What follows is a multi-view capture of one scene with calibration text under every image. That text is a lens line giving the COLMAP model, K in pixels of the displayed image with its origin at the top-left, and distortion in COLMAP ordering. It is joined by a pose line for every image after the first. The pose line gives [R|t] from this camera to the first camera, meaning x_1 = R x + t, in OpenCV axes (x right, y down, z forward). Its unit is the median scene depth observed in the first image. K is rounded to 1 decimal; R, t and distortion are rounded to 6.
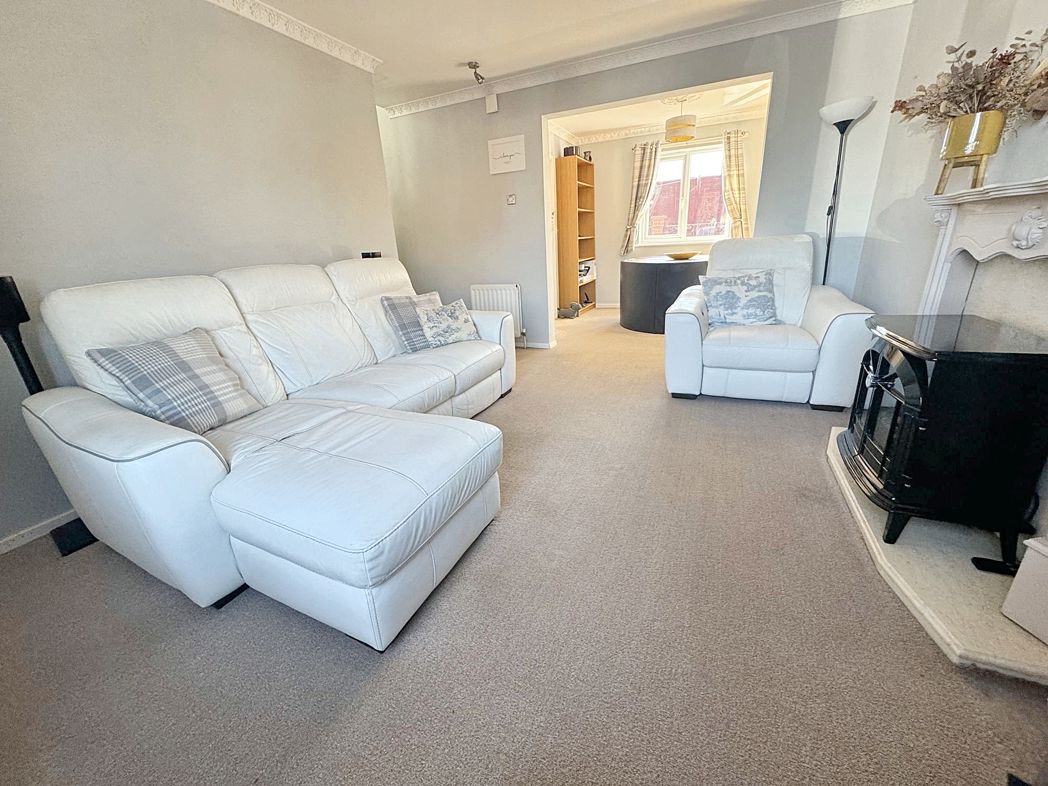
lens RADIAL K [[418.2, 0, 526.3], [0, 418.2, 386.1], [0, 0, 1]] dist [-0.001705, 0.000005]
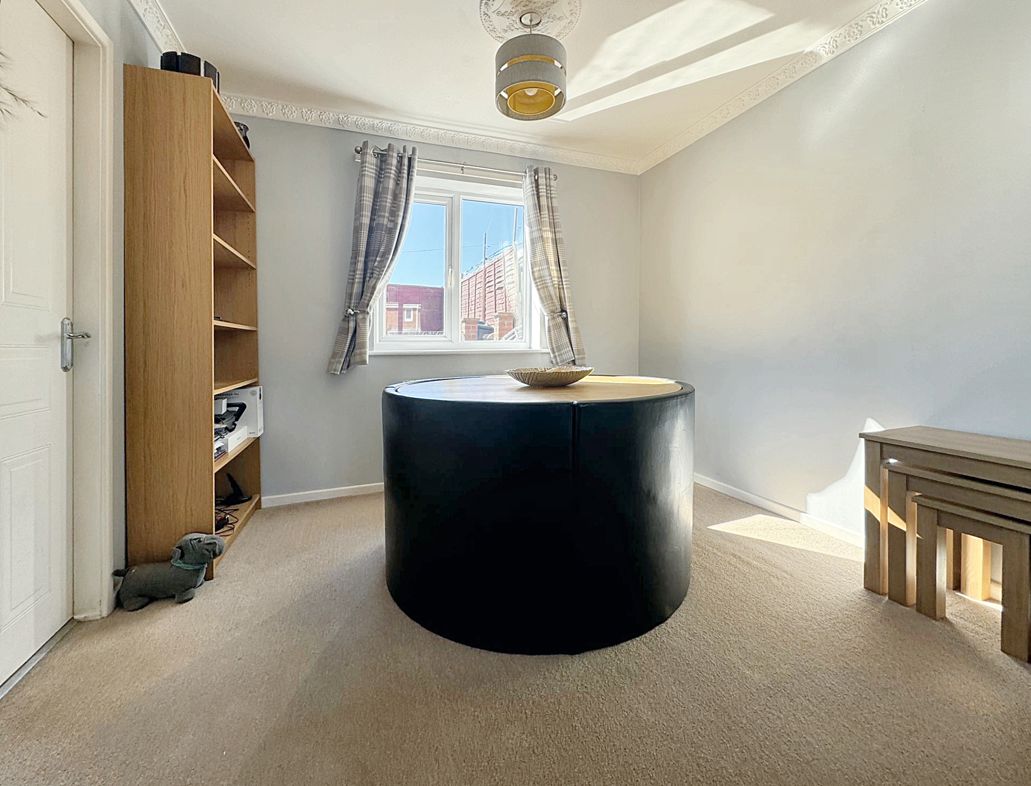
lens RADIAL K [[426.1, 0, 513.8], [0, 426.1, 341.8], [0, 0, 1]] dist [0.002161, 0.000074]
pose [[0.709512, 0.052629, 0.702725, 0.058912], [0.206747, 0.937778, -0.278977, -0.202301], [-0.673683, 0.343223, 0.654484, 0.637352]]
